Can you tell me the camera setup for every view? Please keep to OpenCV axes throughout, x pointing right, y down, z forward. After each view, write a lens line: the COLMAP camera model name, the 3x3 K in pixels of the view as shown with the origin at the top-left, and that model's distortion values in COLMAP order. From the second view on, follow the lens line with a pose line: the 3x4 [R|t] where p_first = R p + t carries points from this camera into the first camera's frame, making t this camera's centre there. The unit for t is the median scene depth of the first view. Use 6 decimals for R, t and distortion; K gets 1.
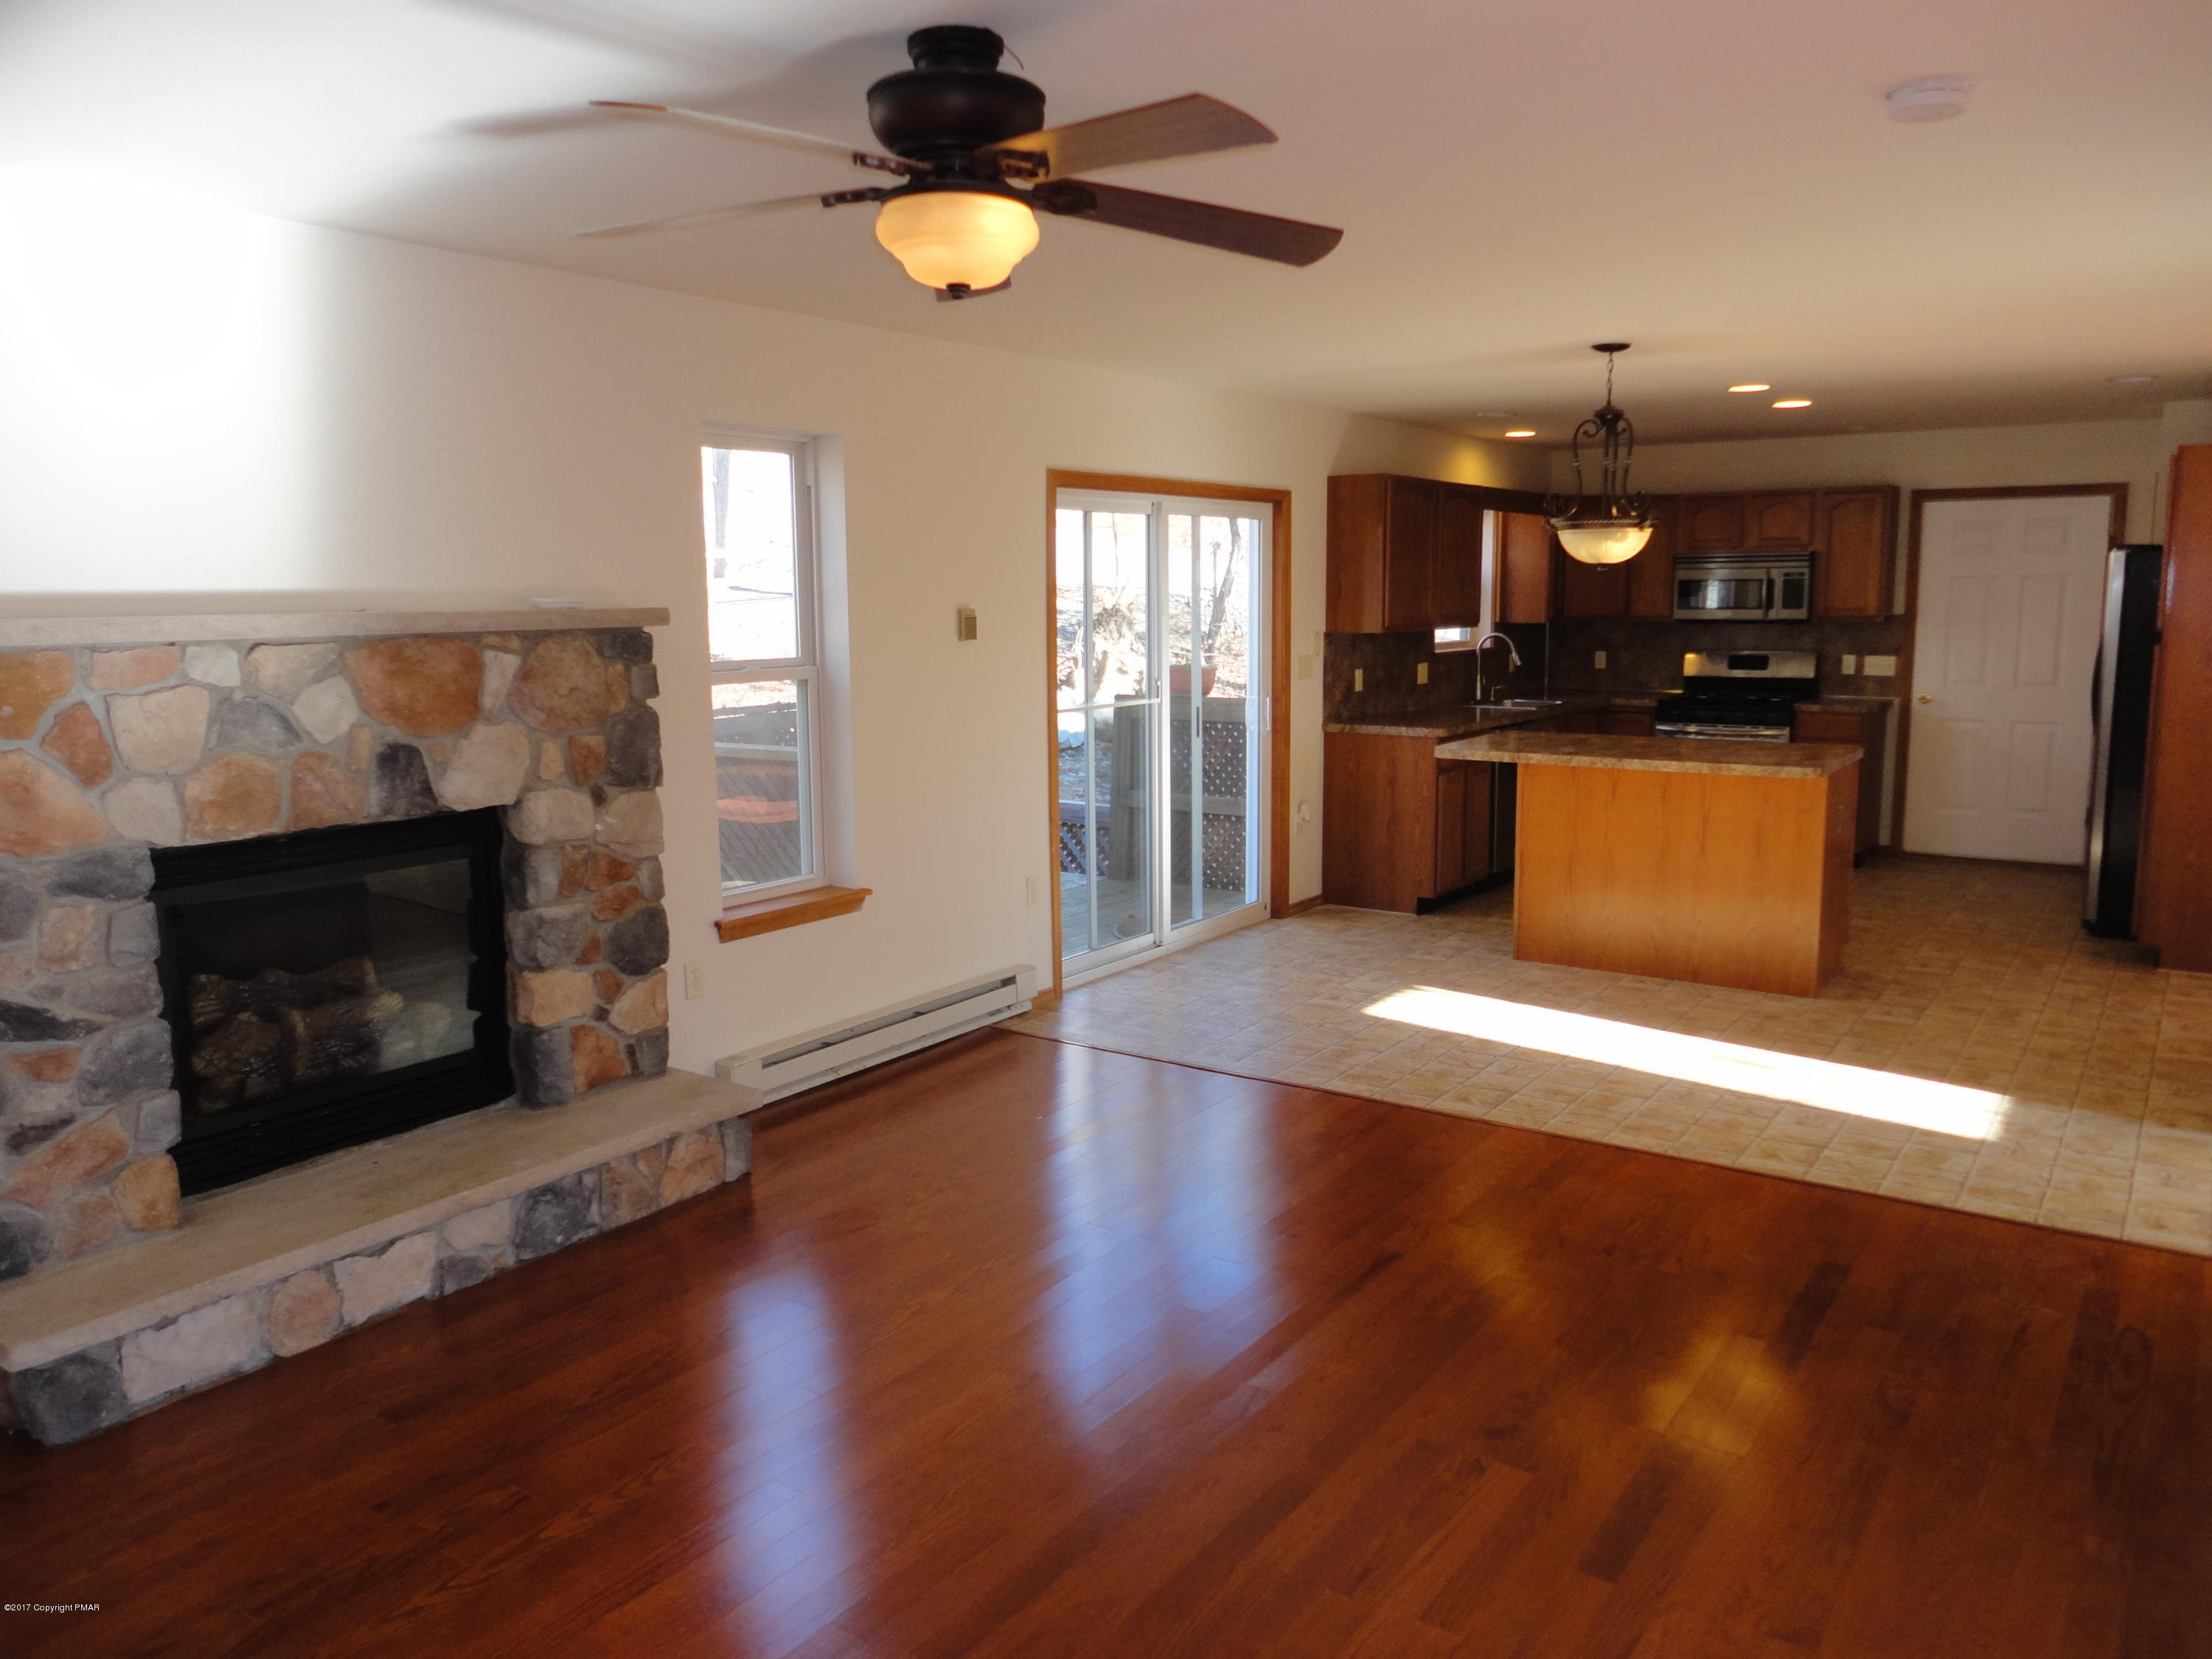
lens RADIAL K [[1604.5, 0, 1109.8], [0, 1604.5, 814.3], [0, 0, 1]] dist [0.003416, 0.002183]
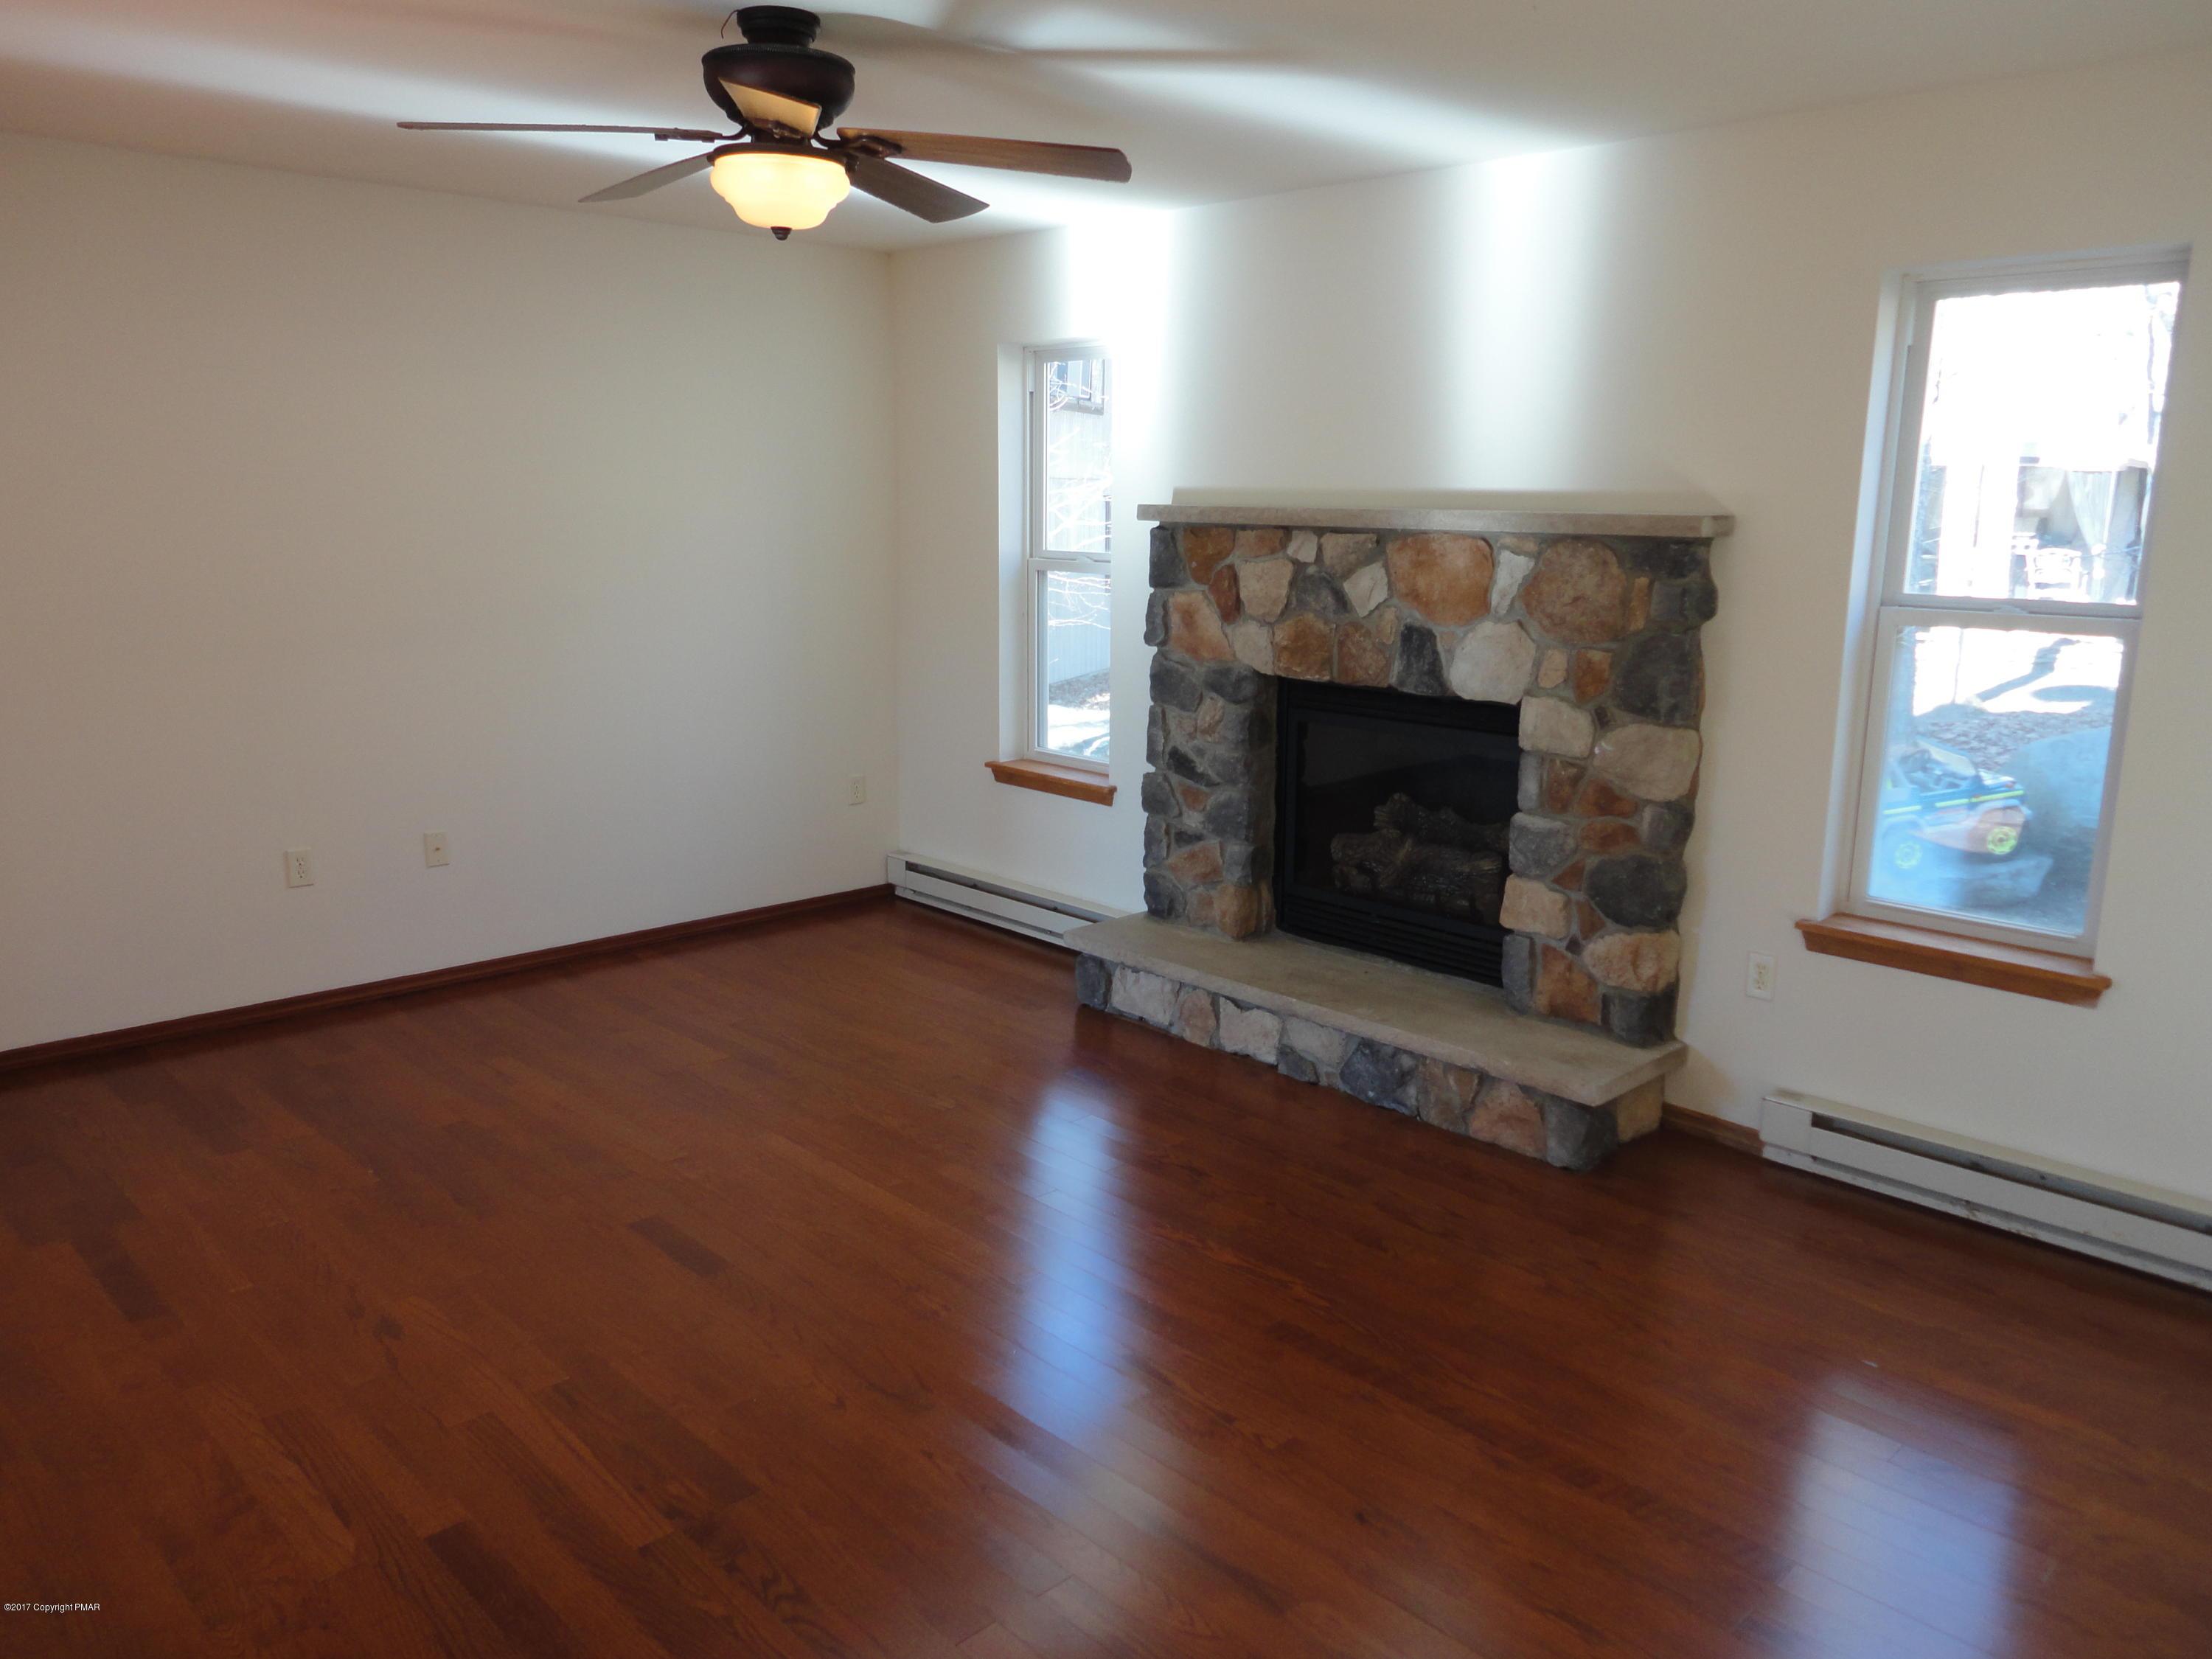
lens RADIAL K [[1609.1, 0, 1100.9], [0, 1609.1, 830.5], [0, 0, 1]] dist [-0.008610, -0.005182]
pose [[-0.184303, 0.216868, -0.958645, 0.686205], [-0.141433, 0.959351, 0.244218, -0.144975], [0.972640, 0.180594, -0.146139, 0.932868]]
